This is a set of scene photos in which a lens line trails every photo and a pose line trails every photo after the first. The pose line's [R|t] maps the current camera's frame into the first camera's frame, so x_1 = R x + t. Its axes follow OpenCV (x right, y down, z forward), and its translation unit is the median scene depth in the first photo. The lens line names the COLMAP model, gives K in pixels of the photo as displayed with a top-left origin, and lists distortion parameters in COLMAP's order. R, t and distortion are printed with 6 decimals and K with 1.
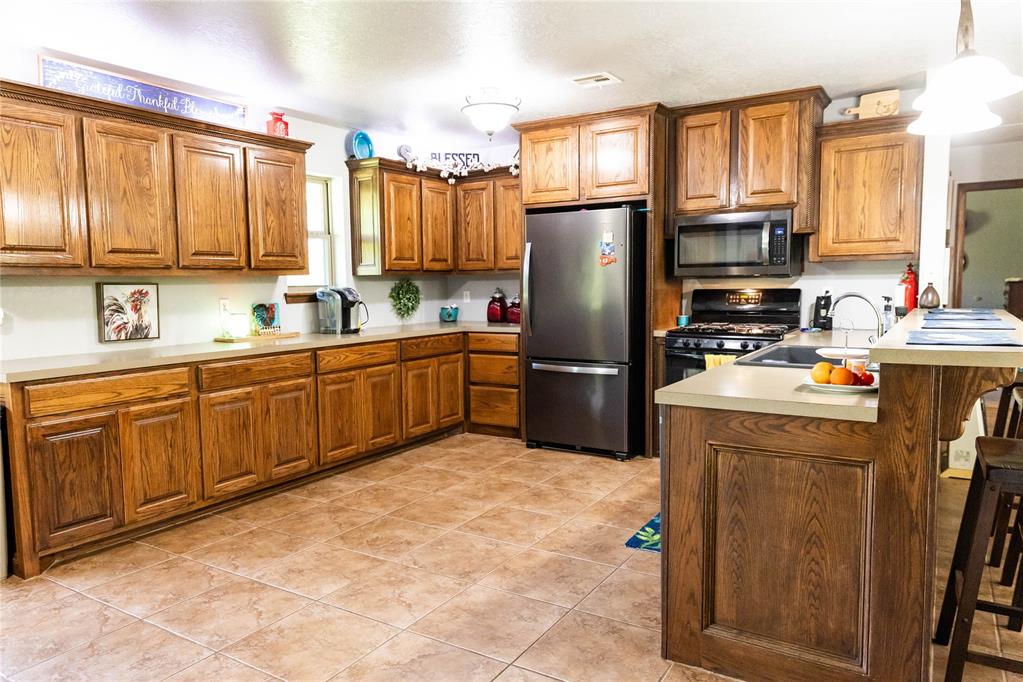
lens RADIAL K [[700.6, 0, 505.7], [0, 700.6, 341.8], [0, 0, 1]] dist [0.011494, -0.001060]
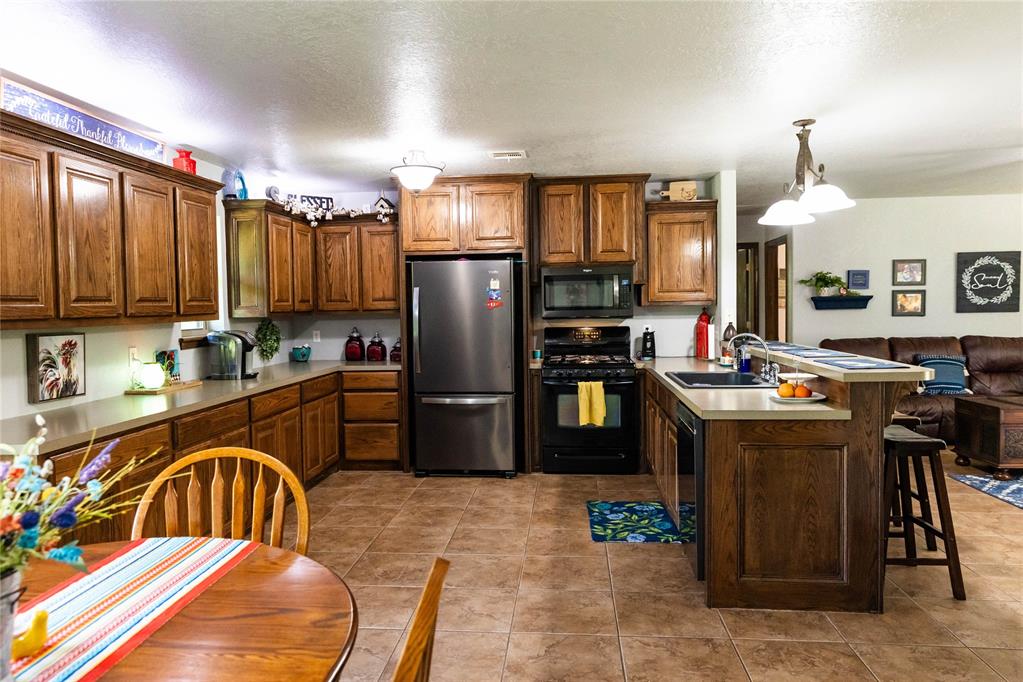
lens RADIAL K [[700.6, 0, 507.0], [0, 700.6, 332.3], [0, 0, 1]] dist [0.011494, -0.001060]
pose [[0.891543, -0.017738, 0.452589, -0.397856], [0.042160, 0.998145, -0.043931, -0.020597], [-0.450970, 0.058248, 0.890637, -0.035021]]
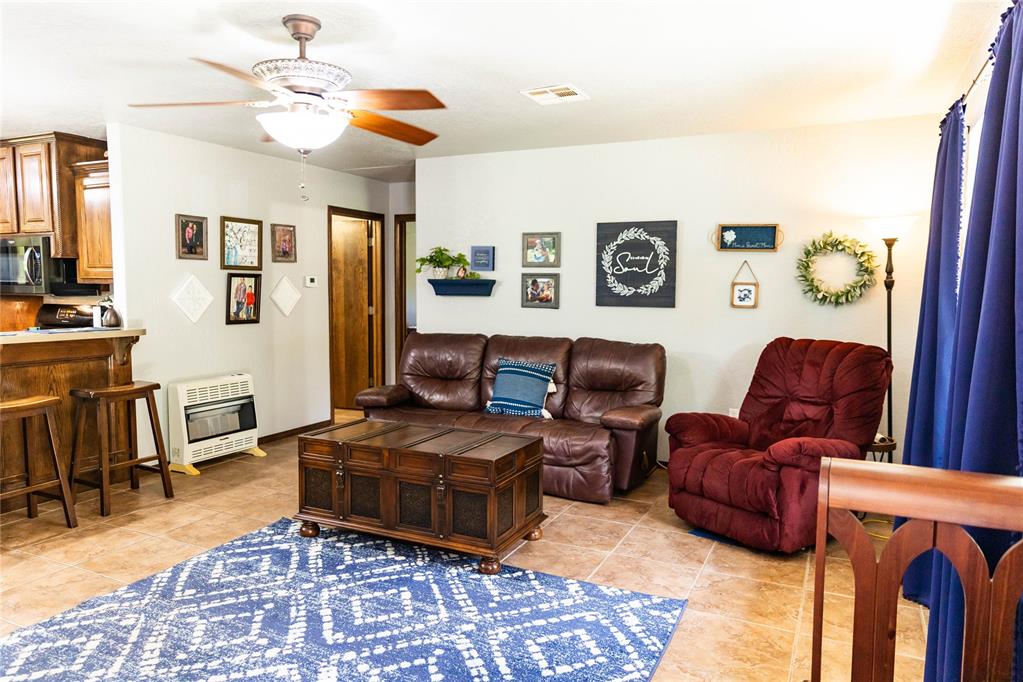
lens RADIAL K [[700.6, 0, 503.8], [0, 700.6, 343.4], [0, 0, 1]] dist [0.011494, -0.001060]
pose [[0.994255, 0.015629, 0.105891, 1.072474], [-0.015650, 0.999877, -0.000635, -0.027156], [-0.105888, -0.001026, 0.994378, -0.230189]]
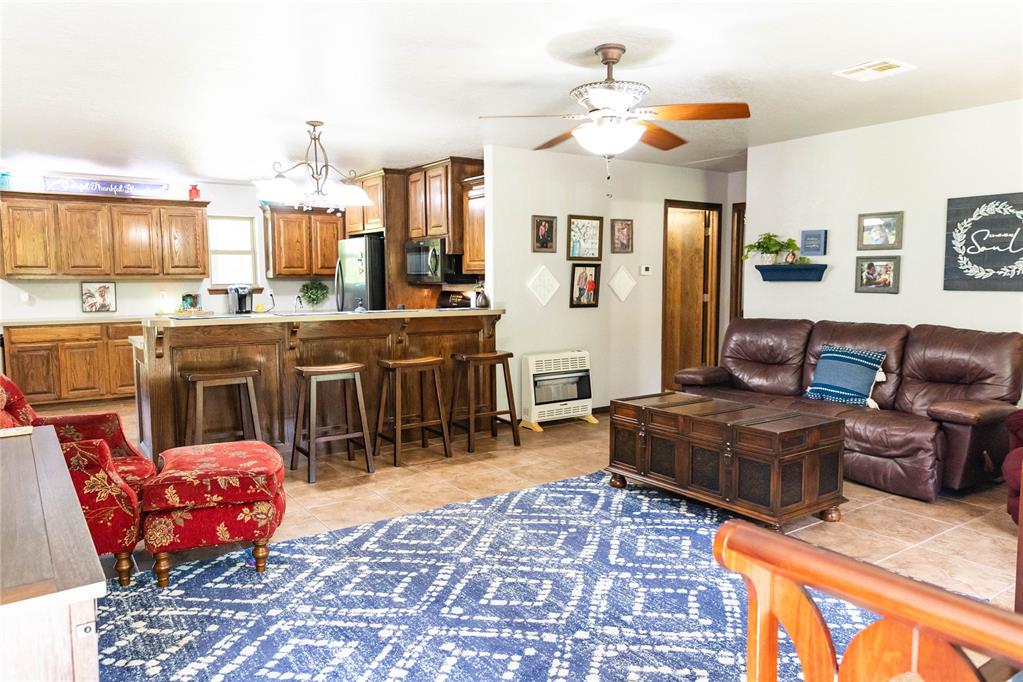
lens RADIAL K [[700.6, 0, 509.1], [0, 700.6, 339.8], [0, 0, 1]] dist [0.011494, -0.001060]
pose [[0.921417, 0.046741, -0.385754, 1.162826], [-0.042727, 0.998907, 0.018978, -0.008973], [0.386219, -0.001004, 0.922406, -0.326813]]
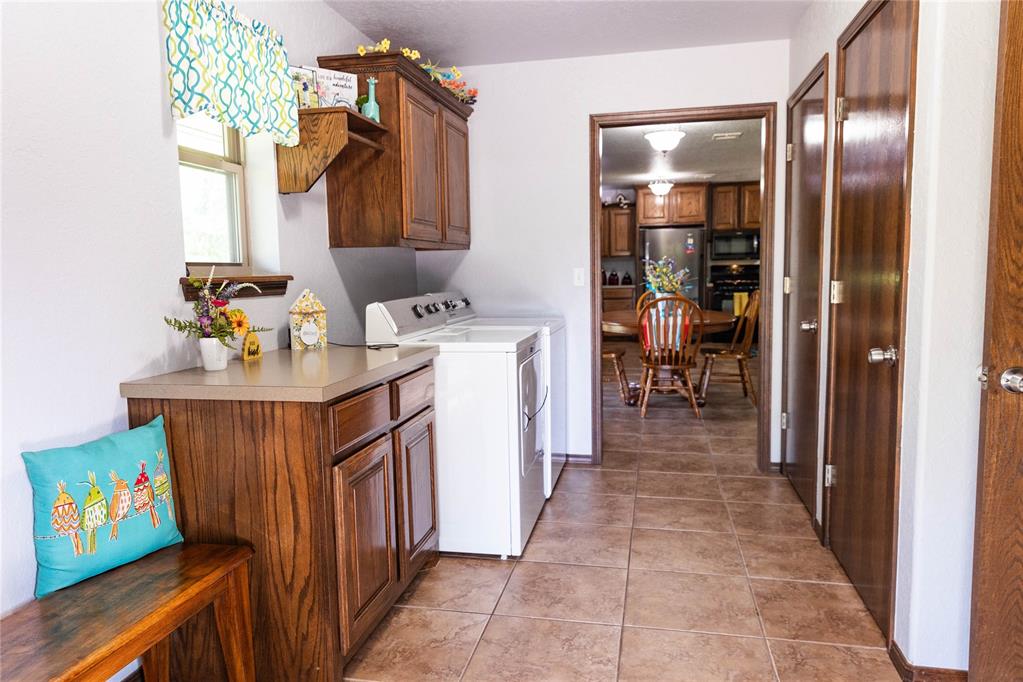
lens RADIAL K [[700.6, 0, 506.8], [0, 700.6, 343.2], [0, 0, 1]] dist [0.011494, -0.001060]
pose [[0.938208, -0.041697, 0.343551, -1.276443], [0.036423, 0.999099, 0.021794, 0.110625], [-0.344150, -0.007934, 0.938881, -0.950376]]
